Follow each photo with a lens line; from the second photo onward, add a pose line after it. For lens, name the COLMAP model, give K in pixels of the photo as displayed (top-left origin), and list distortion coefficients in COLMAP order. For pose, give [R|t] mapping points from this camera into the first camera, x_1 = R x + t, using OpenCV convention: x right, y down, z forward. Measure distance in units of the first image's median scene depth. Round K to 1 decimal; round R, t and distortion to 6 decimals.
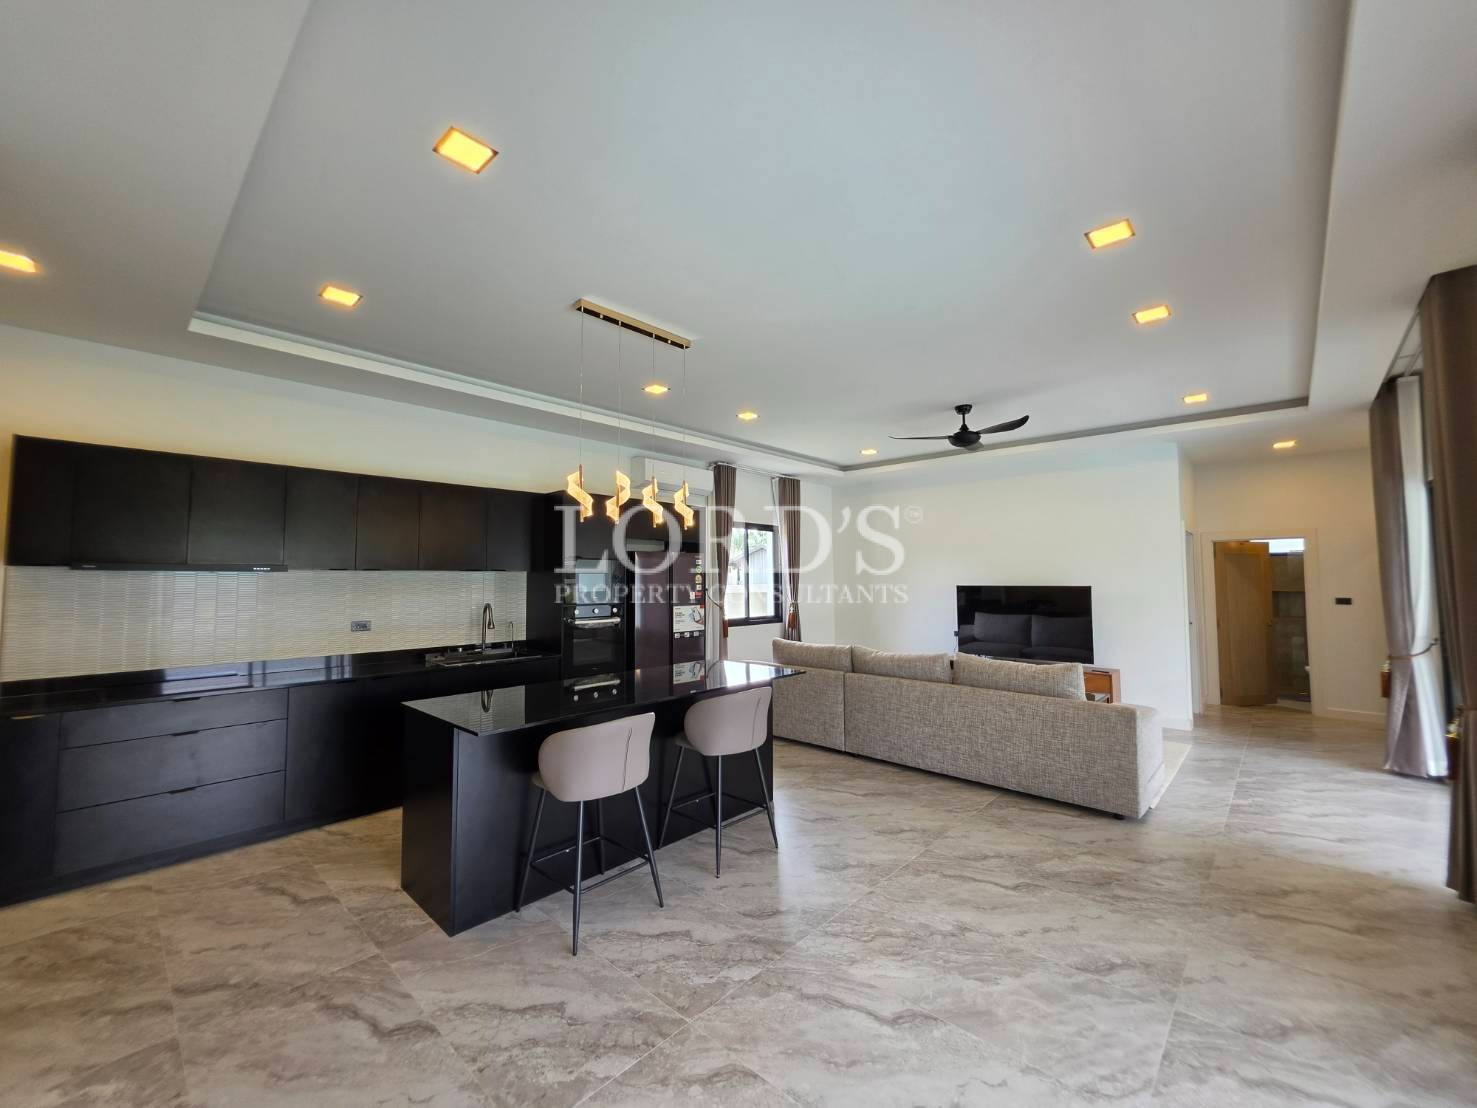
lens RADIAL K [[593.6, 0, 735.1], [0, 593.6, 553.1], [0, 0, 1]] dist [-0.002802, -0.001257]
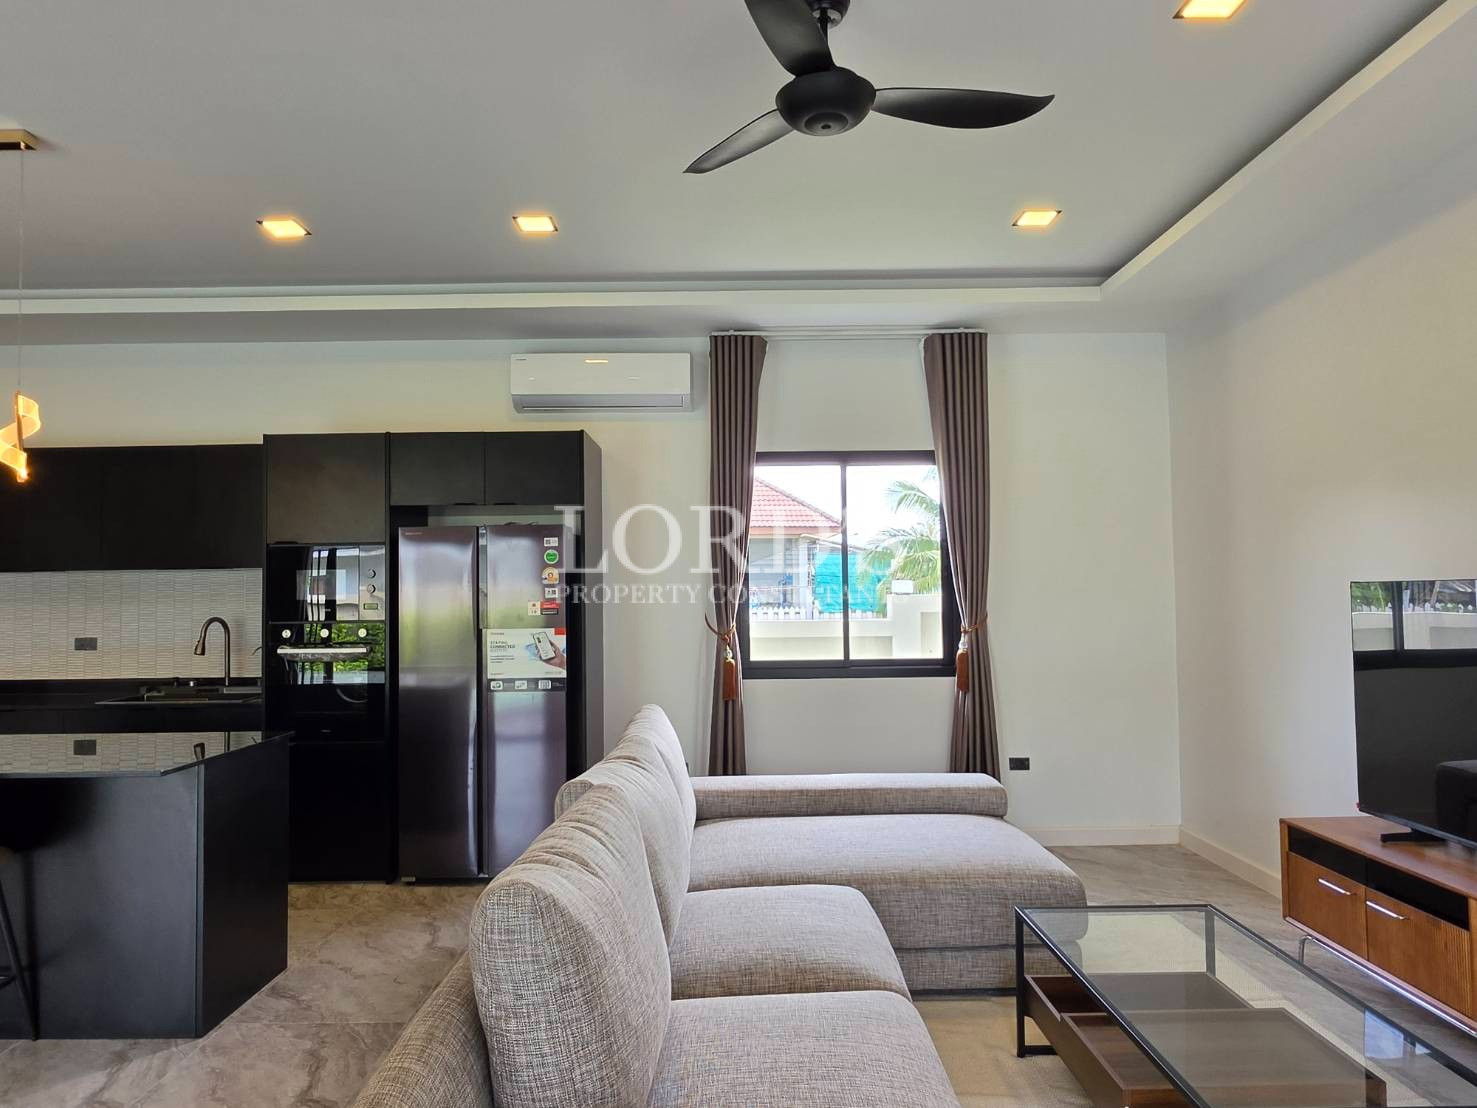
lens RADIAL K [[943.2, 0, 735.9], [0, 943.2, 554.1], [0, 0, 1]] dist [-0.006734, -0.002237]
pose [[0.677806, -0.043340, -0.733962, 0.807225], [0.044952, 0.998836, -0.017469, 0.059385], [0.733865, -0.021152, 0.678966, 0.737101]]
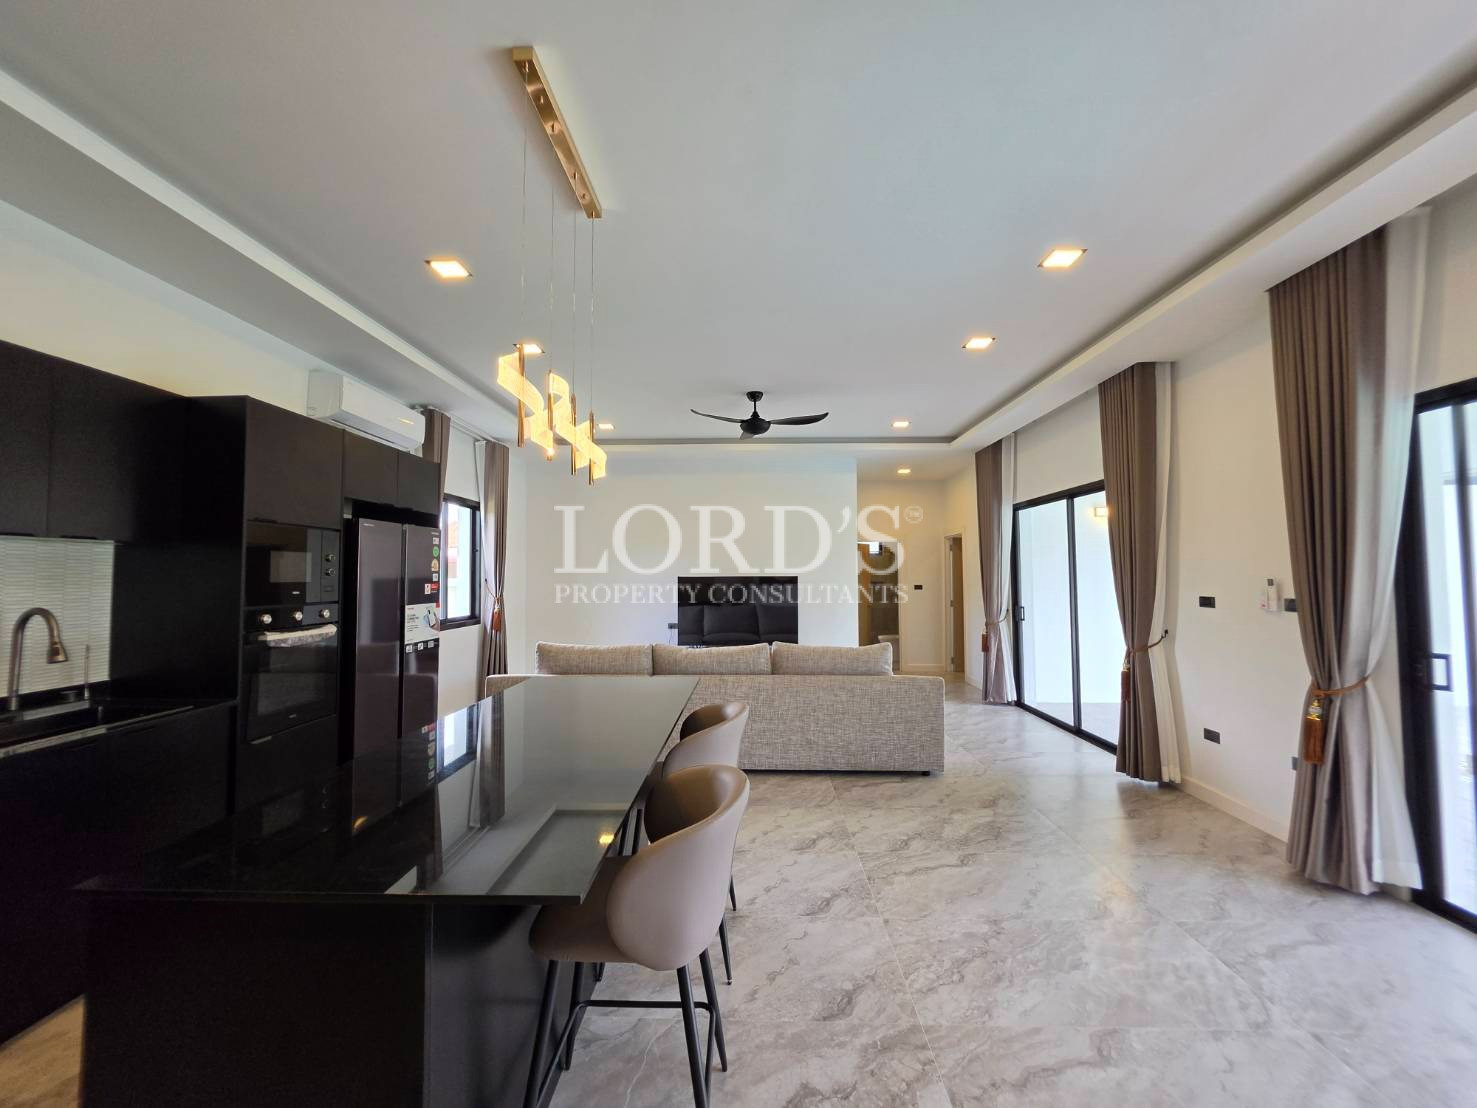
lens RADIAL K [[593.6, 0, 737.8], [0, 593.6, 551.9], [0, 0, 1]] dist [-0.002802, -0.001257]
pose [[0.752747, 0.027440, 0.657738, -0.323280], [-0.029756, 0.999528, -0.007645, 0.029151], [-0.657637, -0.013817, 0.753208, 0.311723]]
